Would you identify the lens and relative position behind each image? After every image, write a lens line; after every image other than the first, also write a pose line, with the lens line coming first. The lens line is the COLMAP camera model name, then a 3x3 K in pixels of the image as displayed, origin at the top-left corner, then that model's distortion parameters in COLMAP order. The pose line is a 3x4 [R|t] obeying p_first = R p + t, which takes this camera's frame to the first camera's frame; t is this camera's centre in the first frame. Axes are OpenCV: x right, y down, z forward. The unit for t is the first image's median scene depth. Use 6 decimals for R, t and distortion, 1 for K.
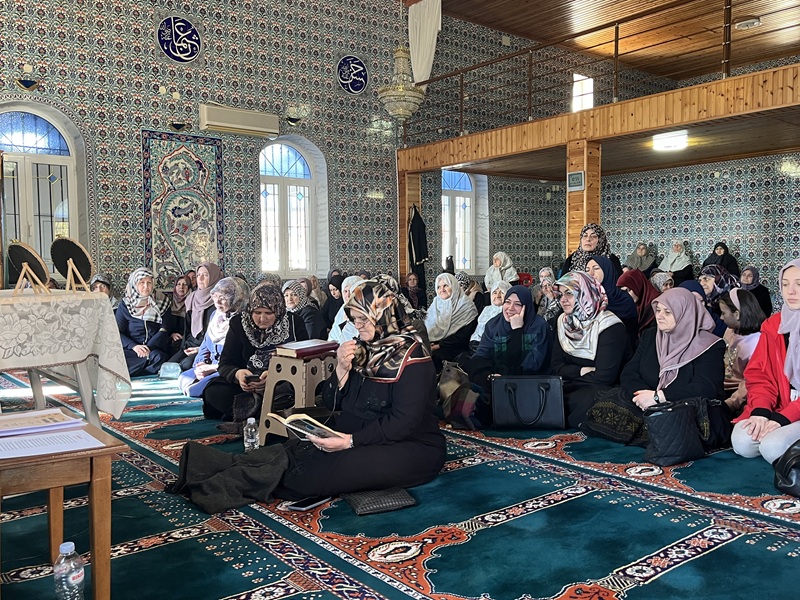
lens RADIAL K [[717.2, 0, 399.7], [0, 717.2, 302.2], [0, 0, 1]] dist [0.044873, -0.037304]
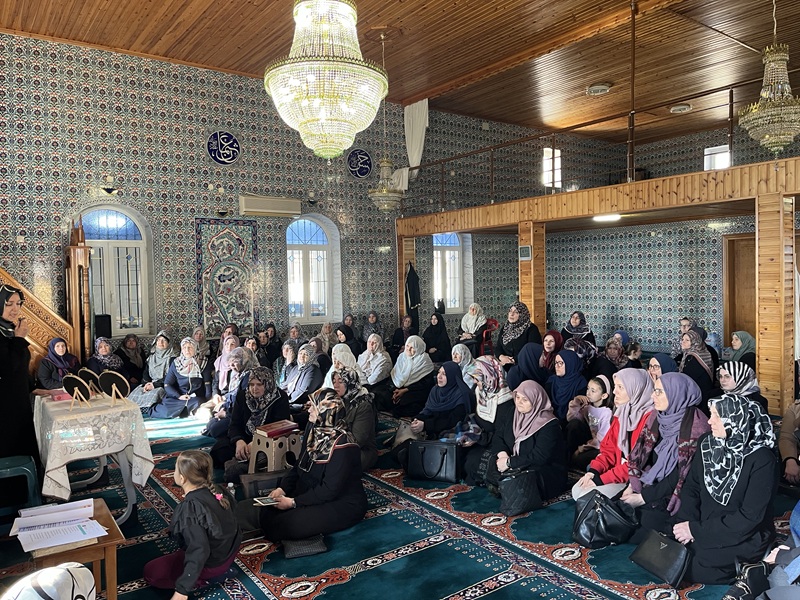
lens RADIAL K [[604.6, 0, 400.0], [0, 604.6, 296.3], [0, 0, 1]] dist [0.060489, -0.082945]
pose [[0.998591, -0.010678, -0.051978, 0.076174], [0.009769, 0.999795, -0.017713, -0.073166], [0.052156, 0.017180, 0.998491, -0.094883]]
